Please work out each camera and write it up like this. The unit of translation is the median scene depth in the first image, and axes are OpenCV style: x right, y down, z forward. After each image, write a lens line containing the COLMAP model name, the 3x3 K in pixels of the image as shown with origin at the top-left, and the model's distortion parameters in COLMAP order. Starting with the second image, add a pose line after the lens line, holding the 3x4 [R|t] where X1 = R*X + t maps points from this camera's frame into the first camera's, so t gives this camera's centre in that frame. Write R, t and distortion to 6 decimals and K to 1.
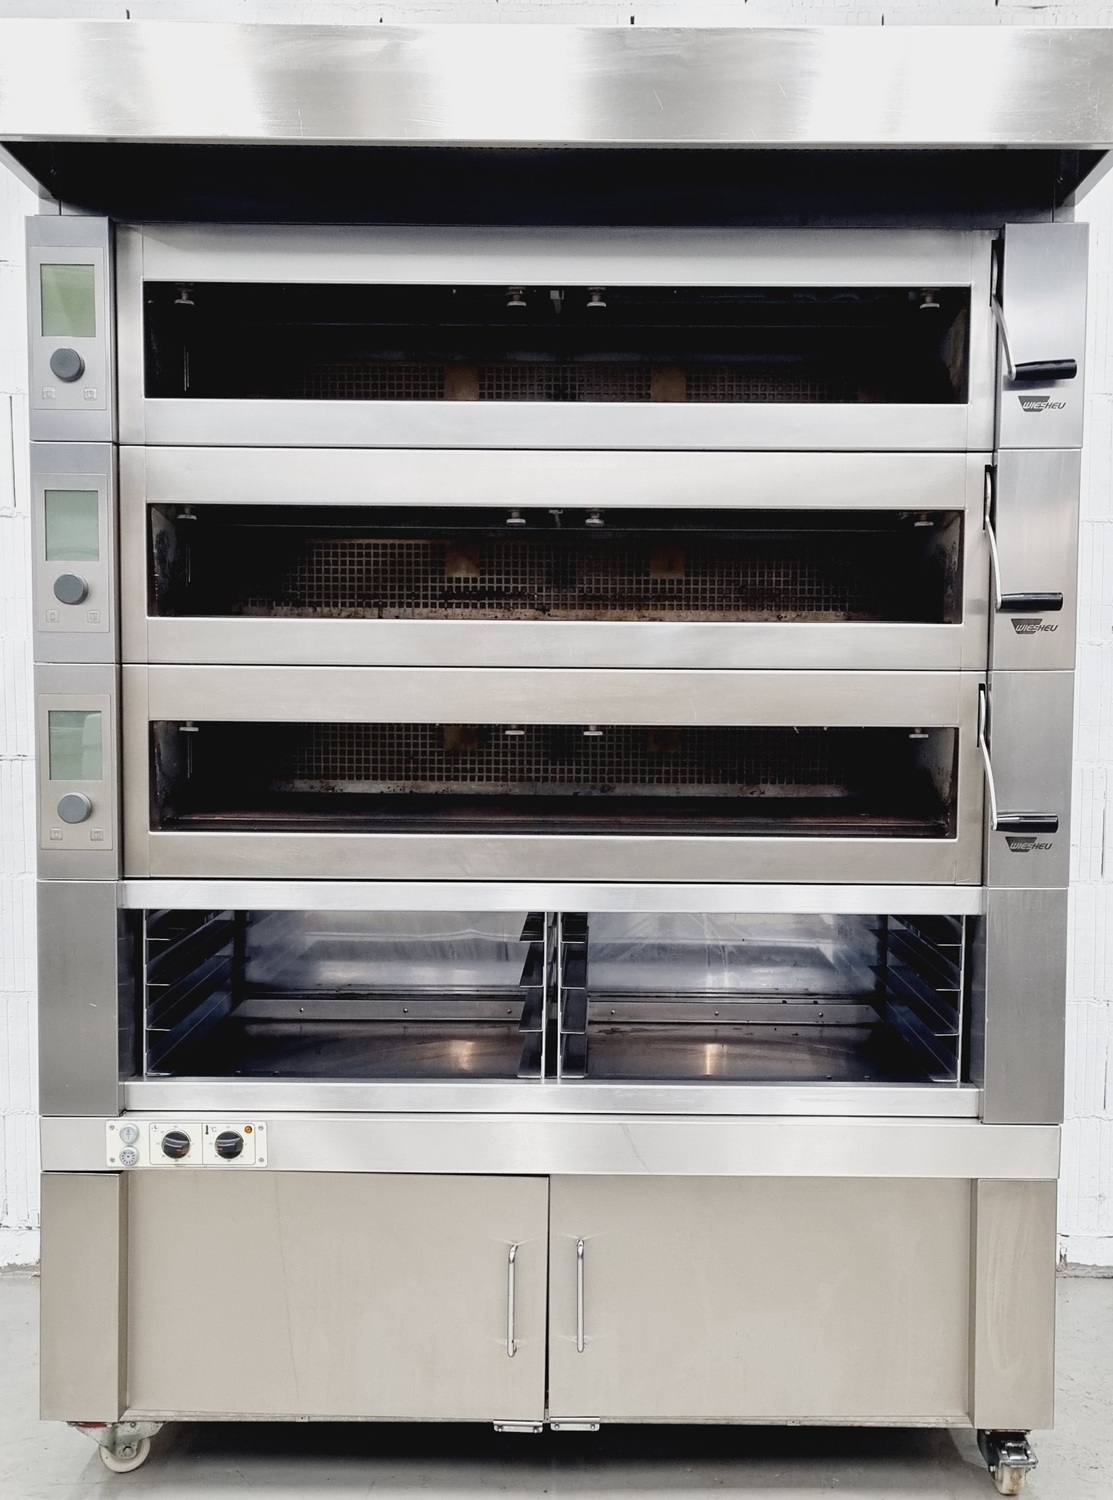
lens RADIAL K [[1852.5, 0, 570.9], [0, 1852.5, 820.0], [0, 0, 1]] dist [0.033379, 0.022353]
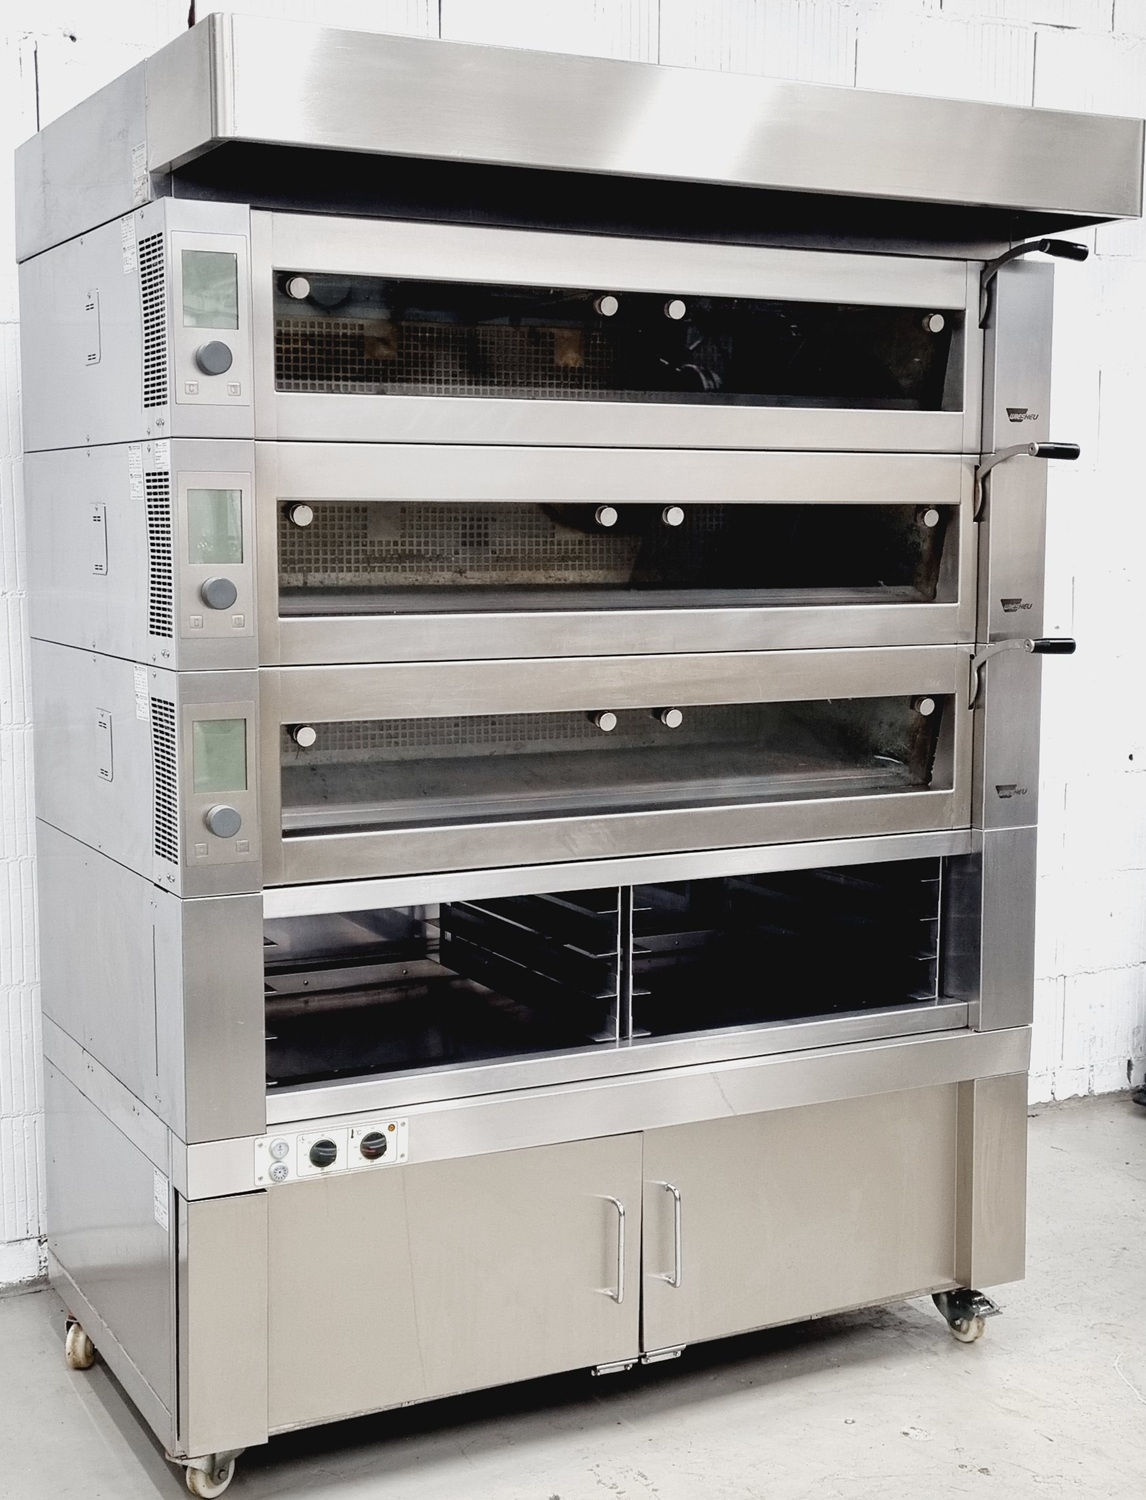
lens RADIAL K [[2071.5, 0, 573.0], [0, 2071.5, 750.0], [0, 0, 1]] dist [0.023485, 0.020952]
pose [[0.884356, -0.059430, 0.463015, -0.582526], [0.038432, 0.997765, 0.054663, -0.091722], [-0.465229, -0.030547, 0.884663, -0.025608]]
